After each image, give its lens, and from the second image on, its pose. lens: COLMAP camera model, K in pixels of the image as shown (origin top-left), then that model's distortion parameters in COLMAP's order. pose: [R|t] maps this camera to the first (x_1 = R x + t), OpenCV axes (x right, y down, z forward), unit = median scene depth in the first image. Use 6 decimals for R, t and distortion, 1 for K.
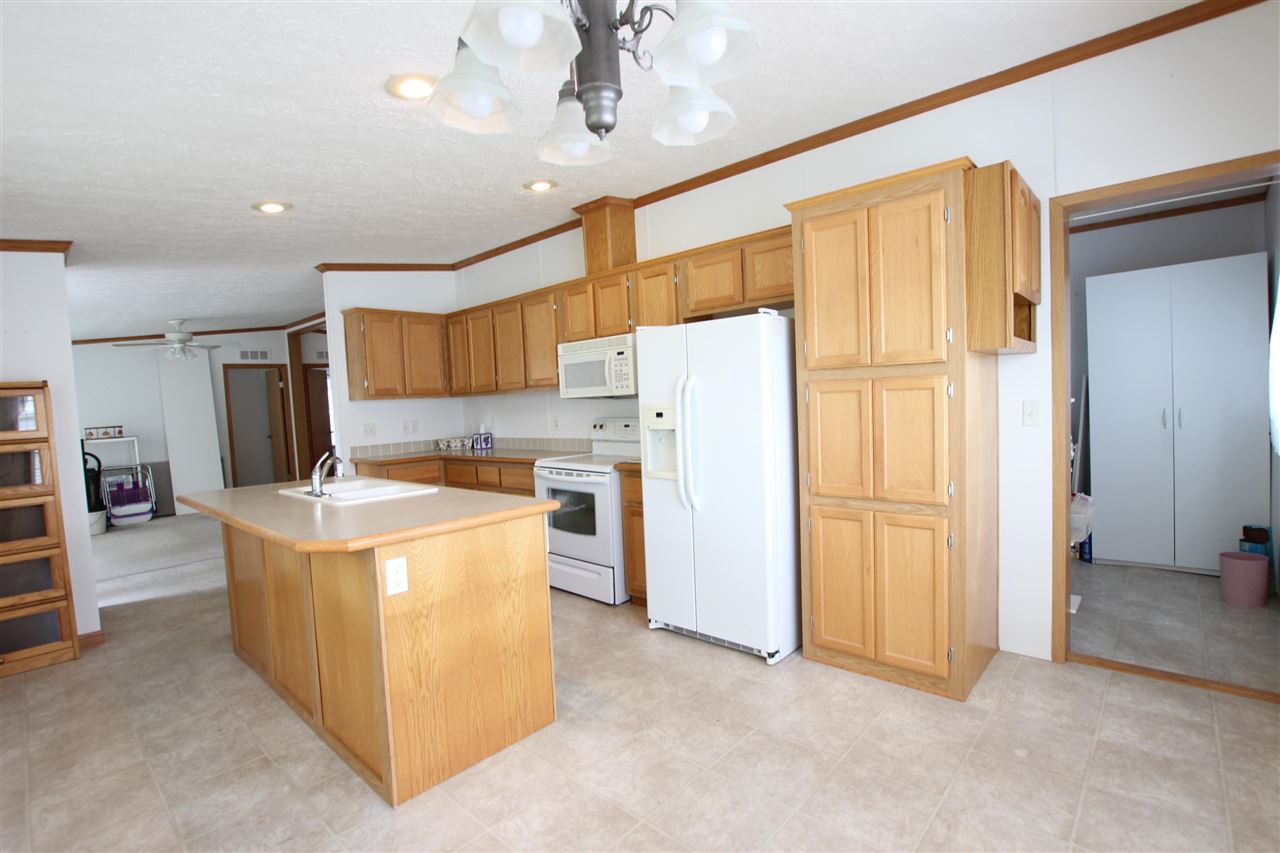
lens RADIAL K [[592.3, 0, 644.4], [0, 592.3, 431.8], [0, 0, 1]] dist [-0.032338, 0.002249]
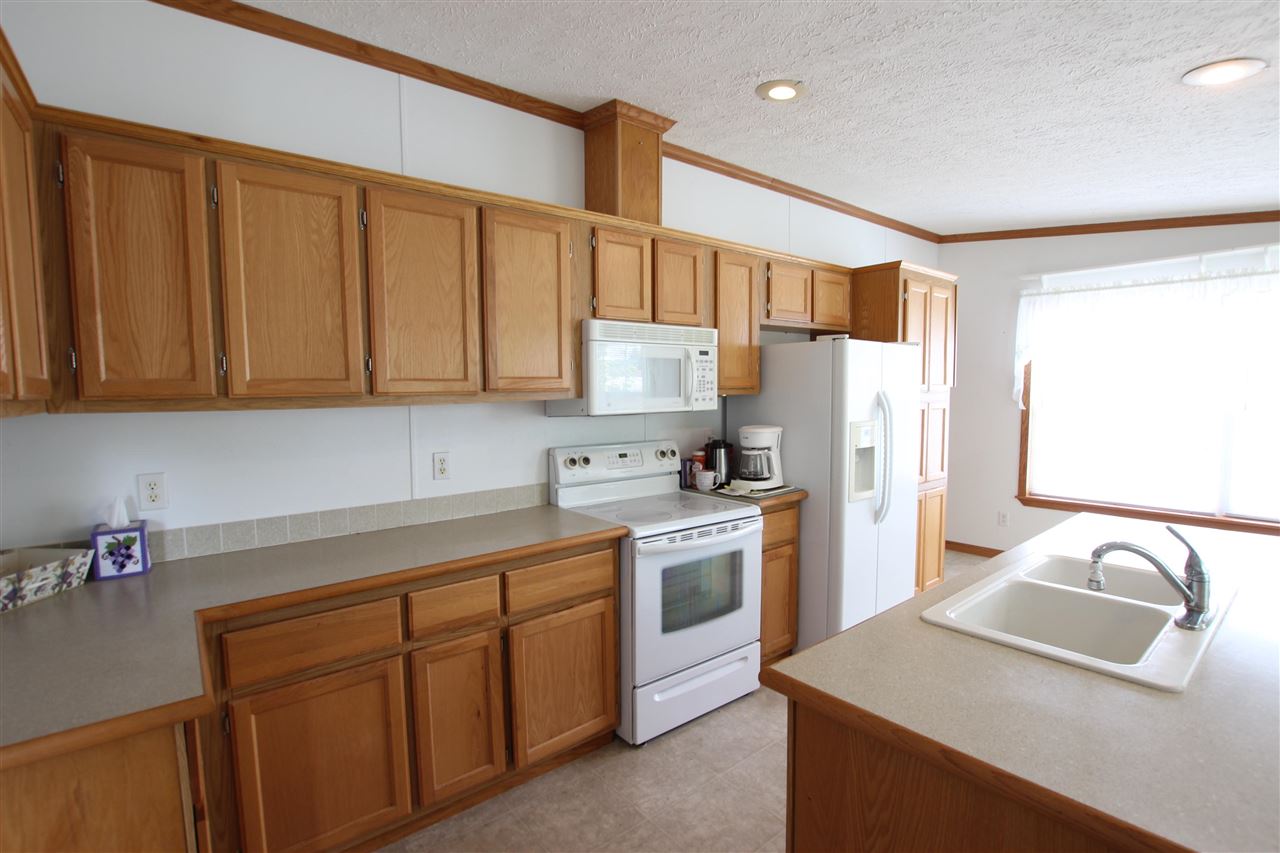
lens RADIAL K [[592.3, 0, 644.9], [0, 592.3, 432.2], [0, 0, 1]] dist [-0.032338, 0.002249]
pose [[0.155652, -0.028843, 0.987391, -0.663659], [0.056832, 0.998179, 0.020200, -0.046944], [-0.986176, 0.052972, 0.157008, 0.827487]]
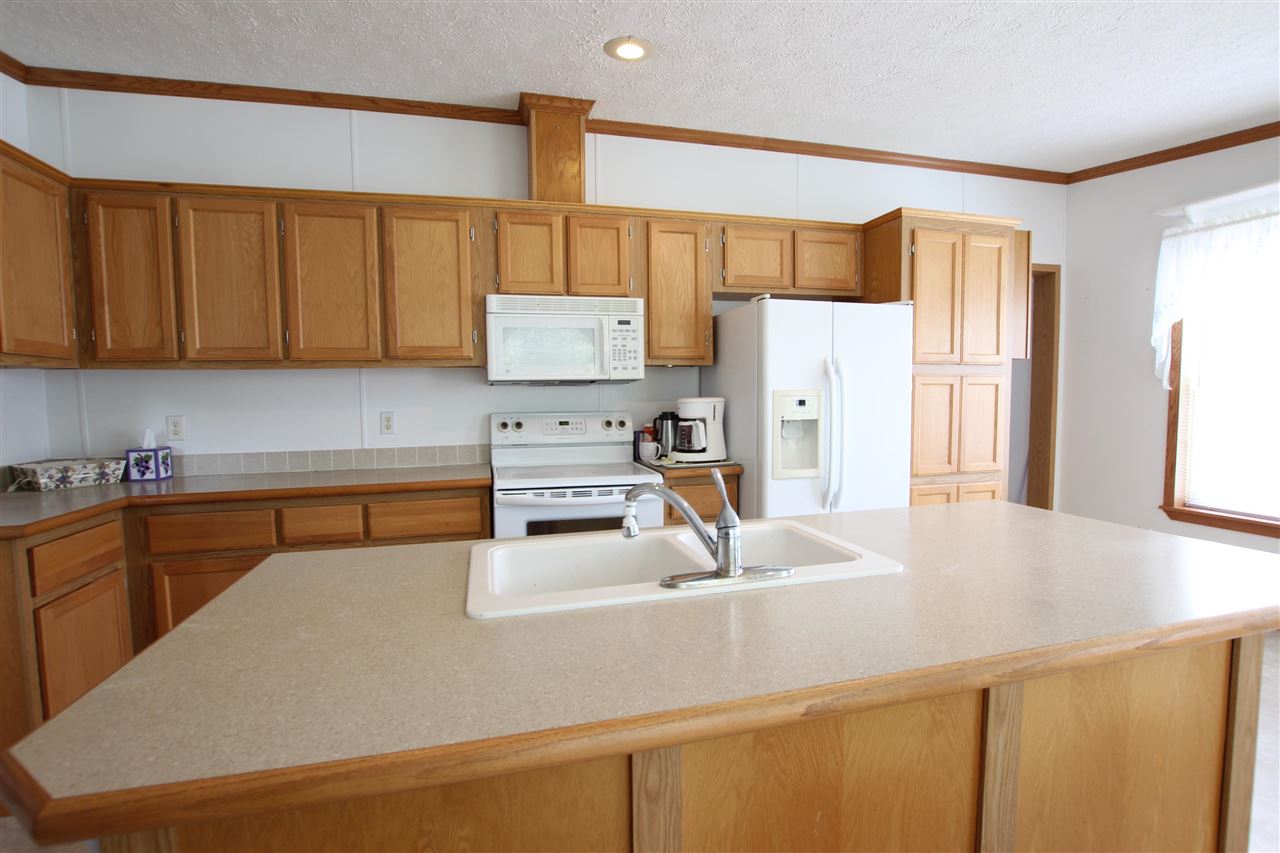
lens RADIAL K [[592.3, 0, 643.9], [0, 592.3, 434.0], [0, 0, 1]] dist [-0.032338, 0.002249]
pose [[0.544414, -0.018202, 0.838619, -0.557538], [0.034261, 0.999413, -0.000550, 0.006584], [-0.838117, 0.029031, 0.544718, 0.499728]]
